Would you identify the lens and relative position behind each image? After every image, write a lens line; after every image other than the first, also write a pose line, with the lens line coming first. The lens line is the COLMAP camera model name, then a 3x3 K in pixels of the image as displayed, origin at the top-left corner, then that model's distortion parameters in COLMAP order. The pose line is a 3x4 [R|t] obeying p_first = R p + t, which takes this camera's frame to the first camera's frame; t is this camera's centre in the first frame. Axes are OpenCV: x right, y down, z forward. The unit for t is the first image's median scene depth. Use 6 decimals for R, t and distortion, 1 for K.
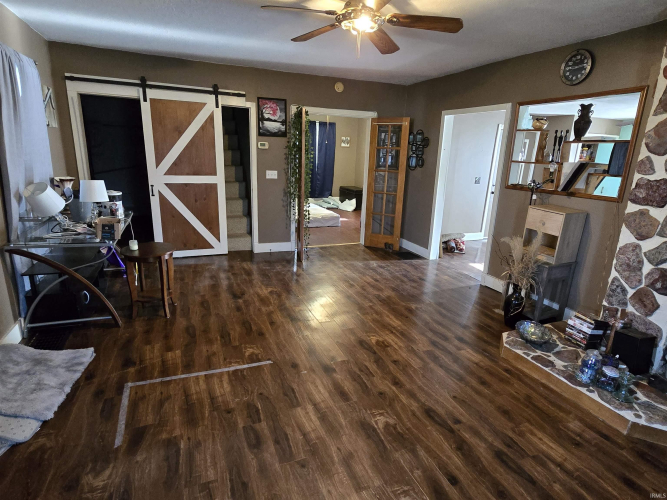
lens RADIAL K [[368.5, 0, 333.5], [0, 368.5, 250.0], [0, 0, 1]] dist [-0.000927, -0.000385]
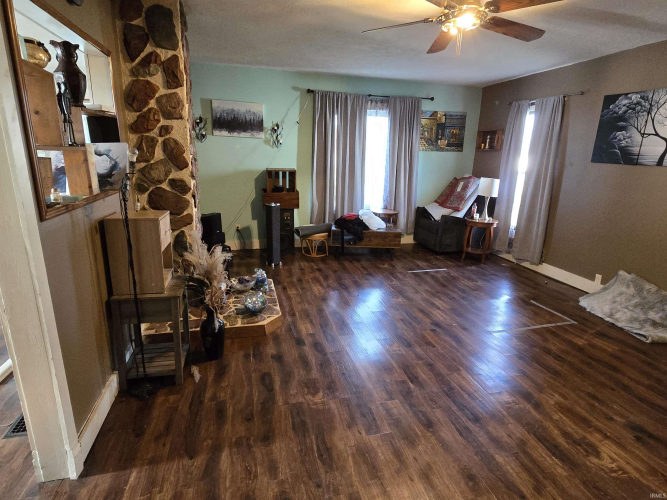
lens RADIAL K [[368.5, 0, 333.5], [0, 368.5, 250.0], [0, 0, 1]] dist [-0.000927, -0.000385]
pose [[-0.987665, -0.096379, 0.123403, 0.209077], [-0.022063, 0.865916, 0.499703, -0.537119], [-0.155018, 0.490816, -0.857362, 2.074657]]
